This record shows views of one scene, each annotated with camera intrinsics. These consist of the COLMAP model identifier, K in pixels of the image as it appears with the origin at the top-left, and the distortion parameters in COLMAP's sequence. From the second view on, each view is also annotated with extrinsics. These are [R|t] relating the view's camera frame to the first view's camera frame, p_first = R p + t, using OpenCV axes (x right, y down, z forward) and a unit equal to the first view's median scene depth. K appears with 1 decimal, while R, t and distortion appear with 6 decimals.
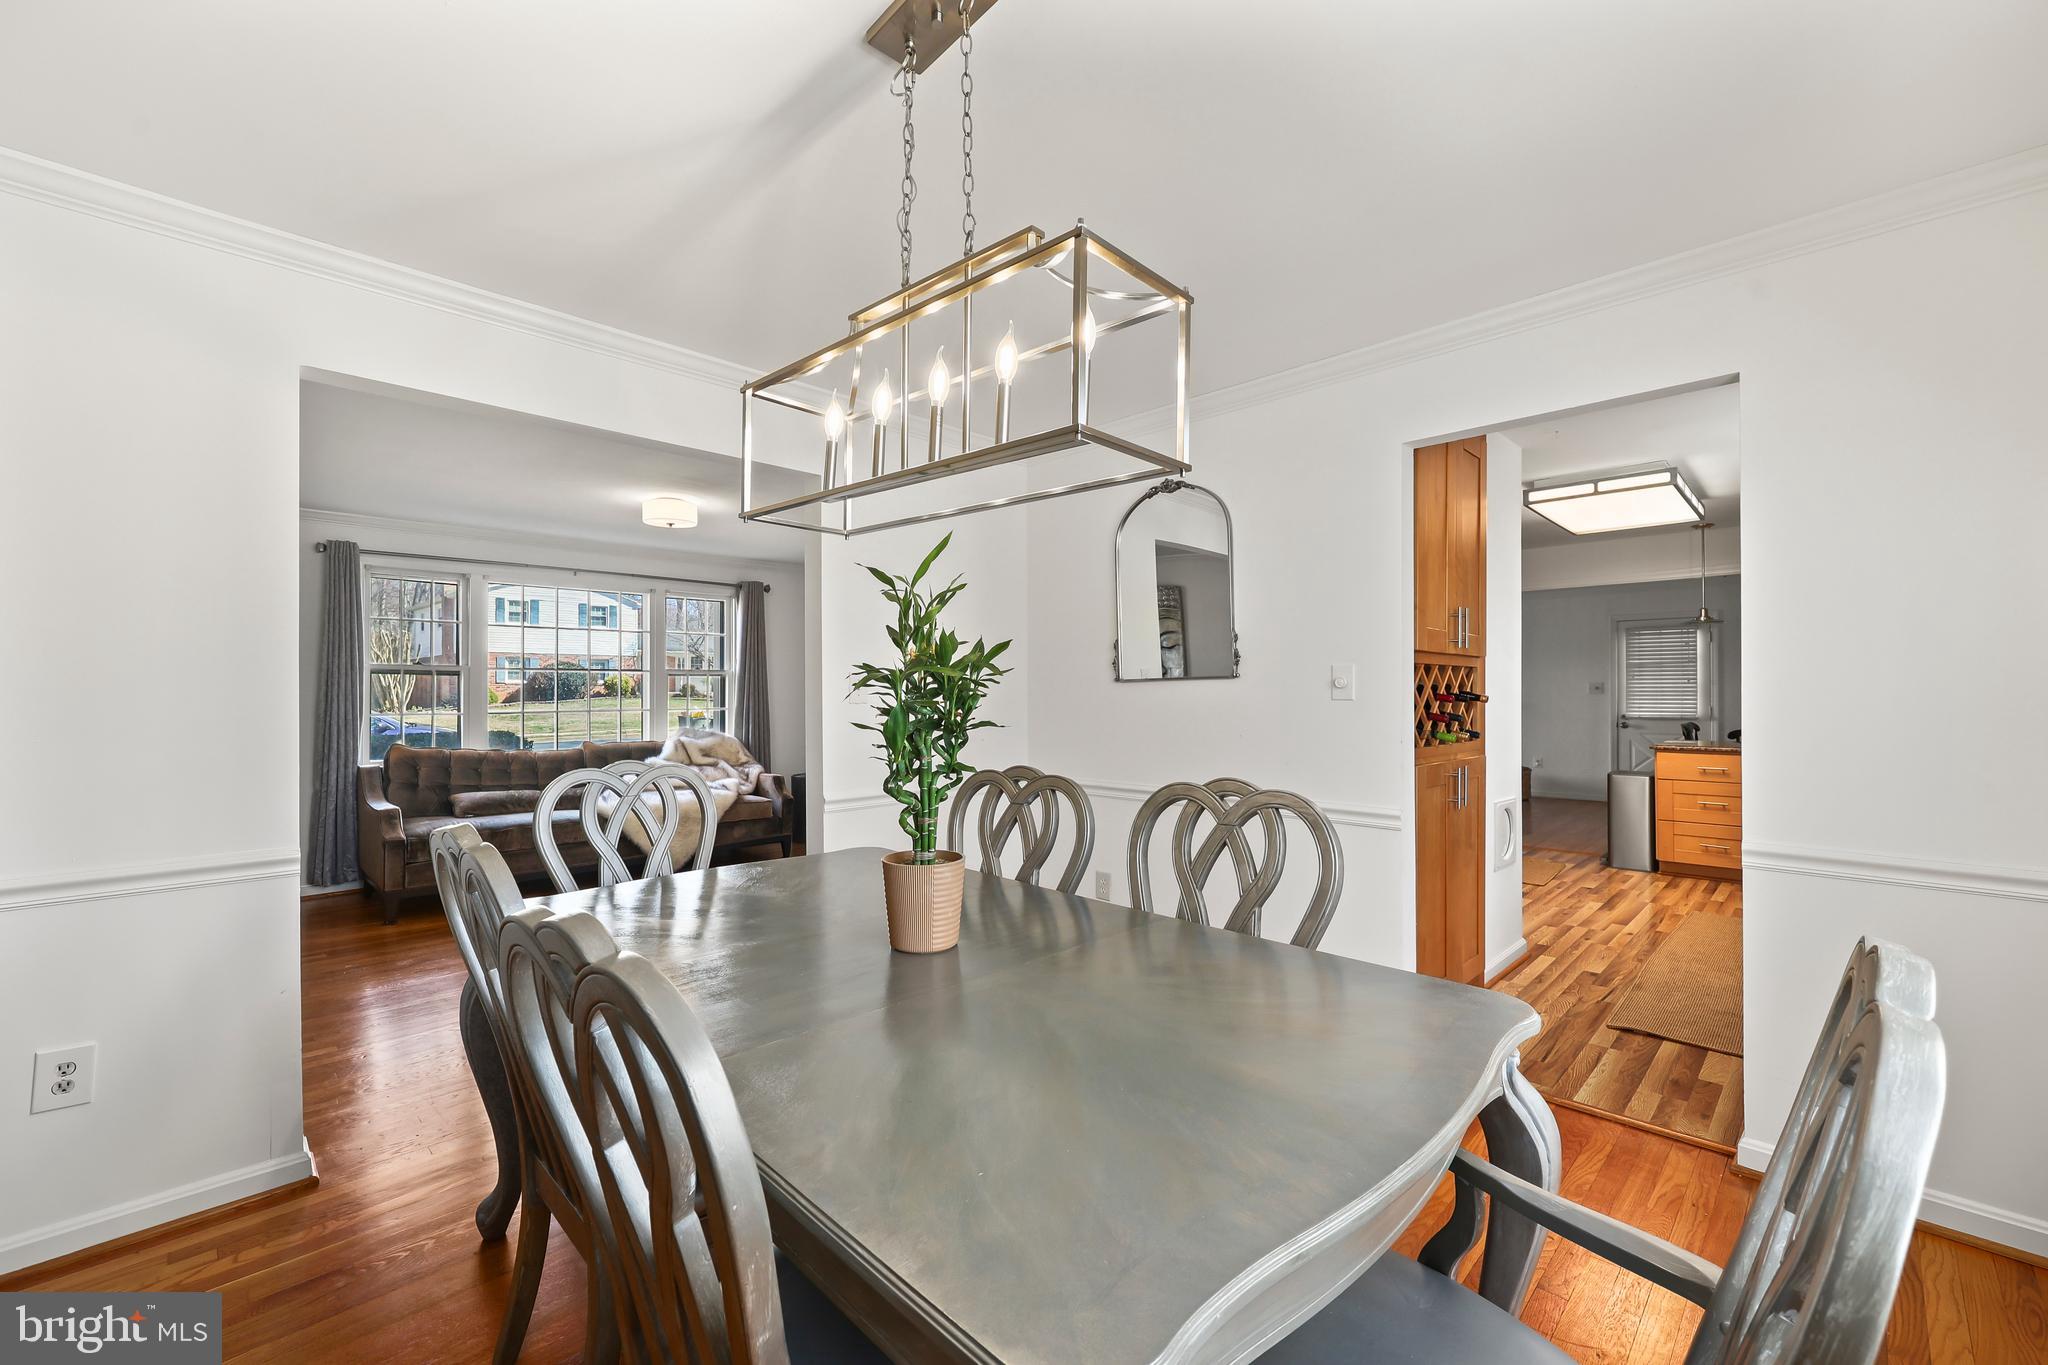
lens RADIAL K [[832.2, 0, 1024.0], [0, 832.2, 682.5], [0, 0, 1]] dist [-0.001684, -0.000156]
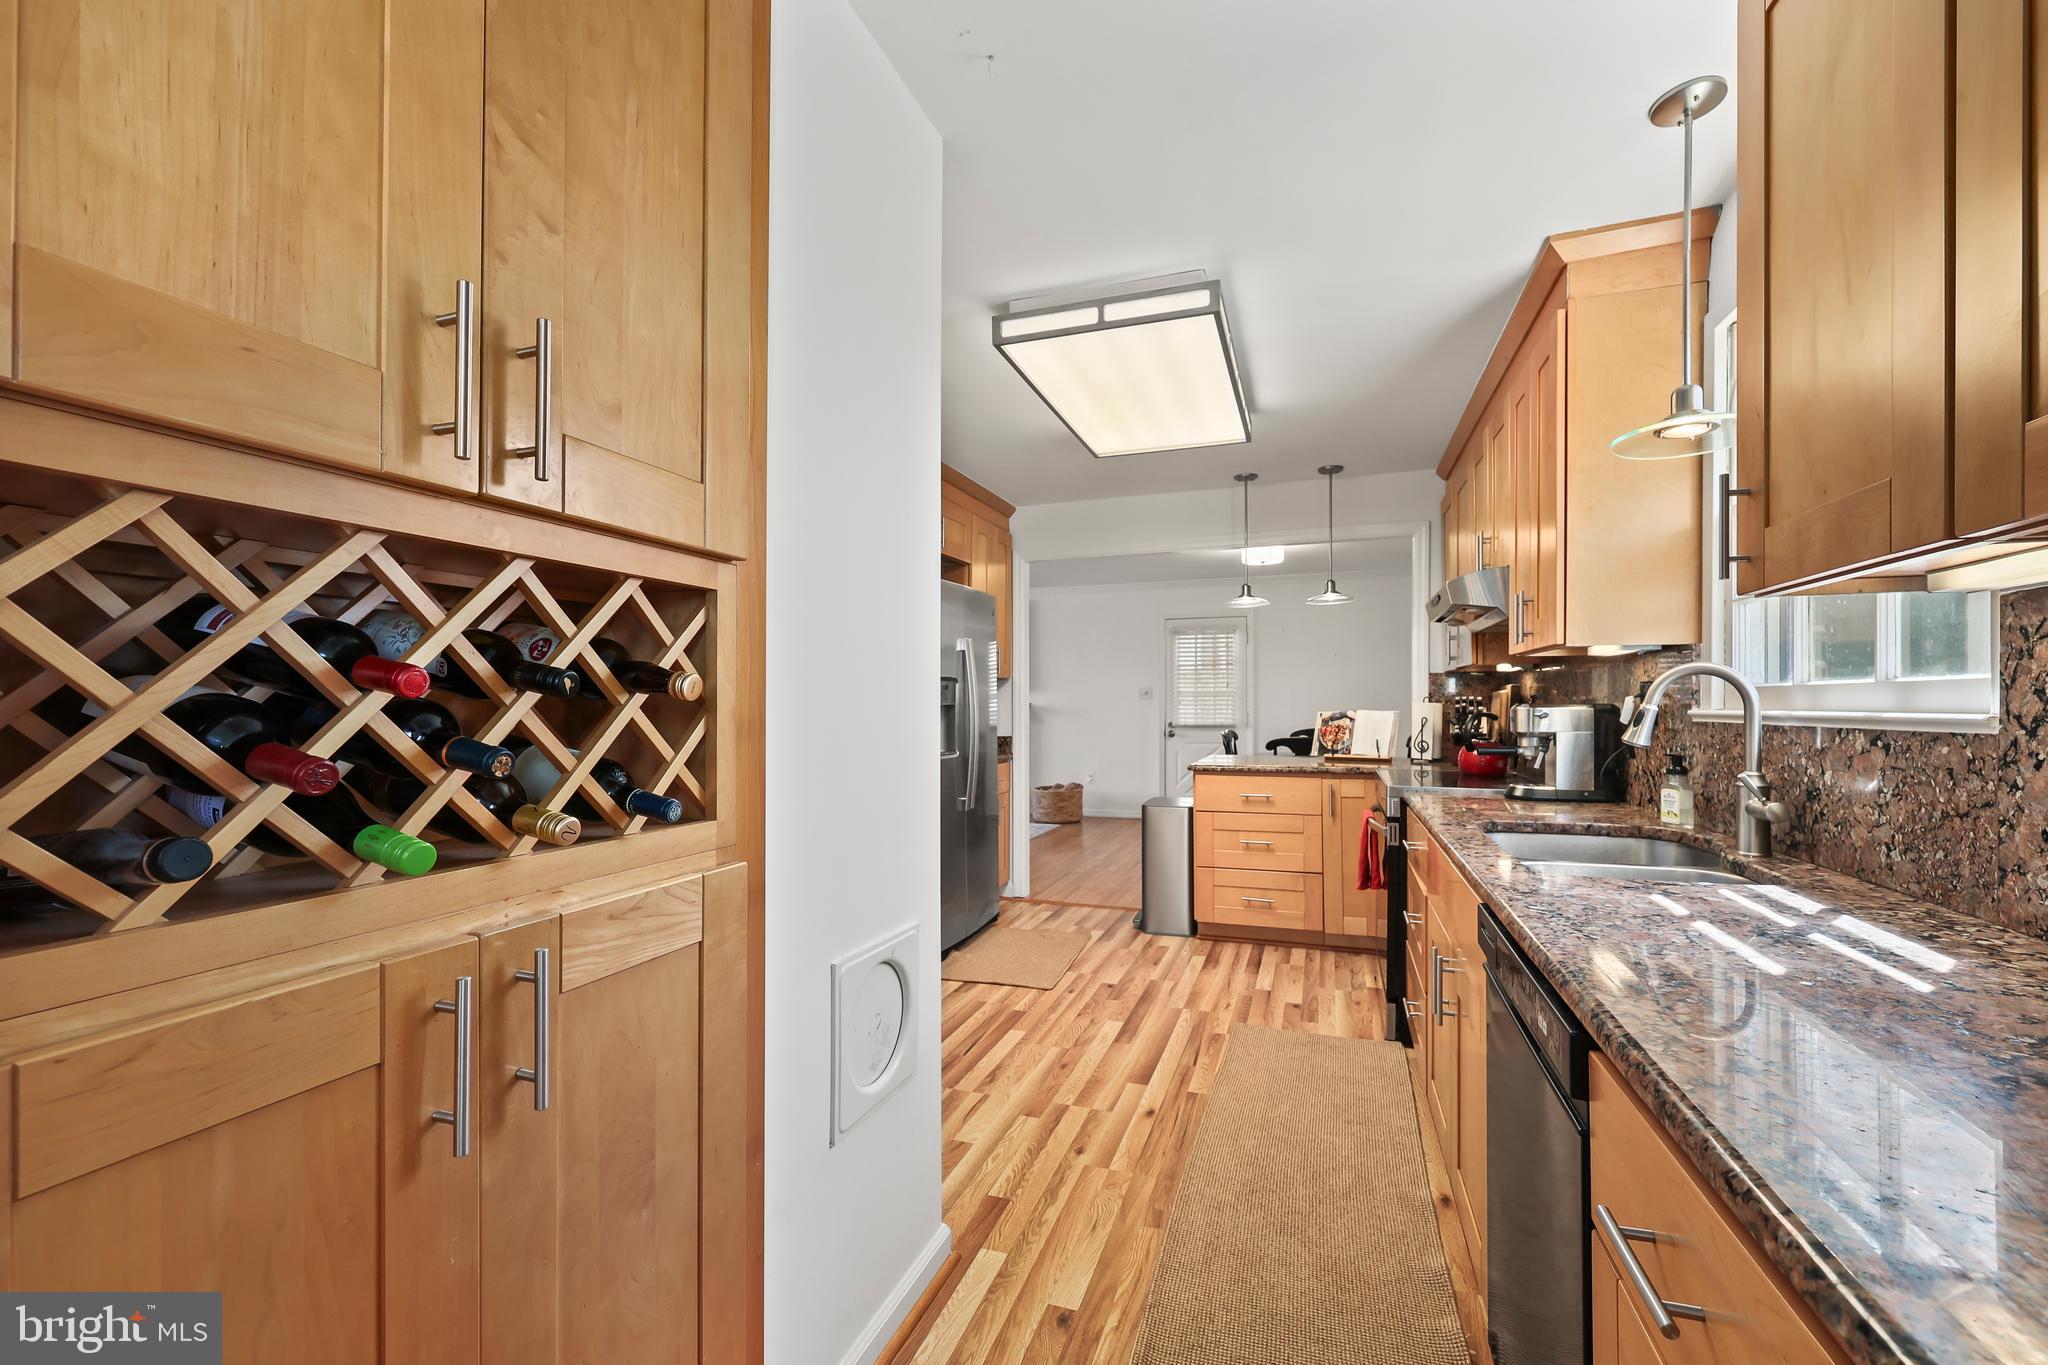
lens RADIAL K [[844.6, 0, 1035.2], [0, 844.6, 697.1], [0, 0, 1]] dist [0.000994, 0.000068]
pose [[0.899490, 0.000722, 0.436940, 0.366165], [-0.002841, 0.999987, 0.004196, 0.014980], [-0.436931, -0.005016, 0.899481, 0.465972]]
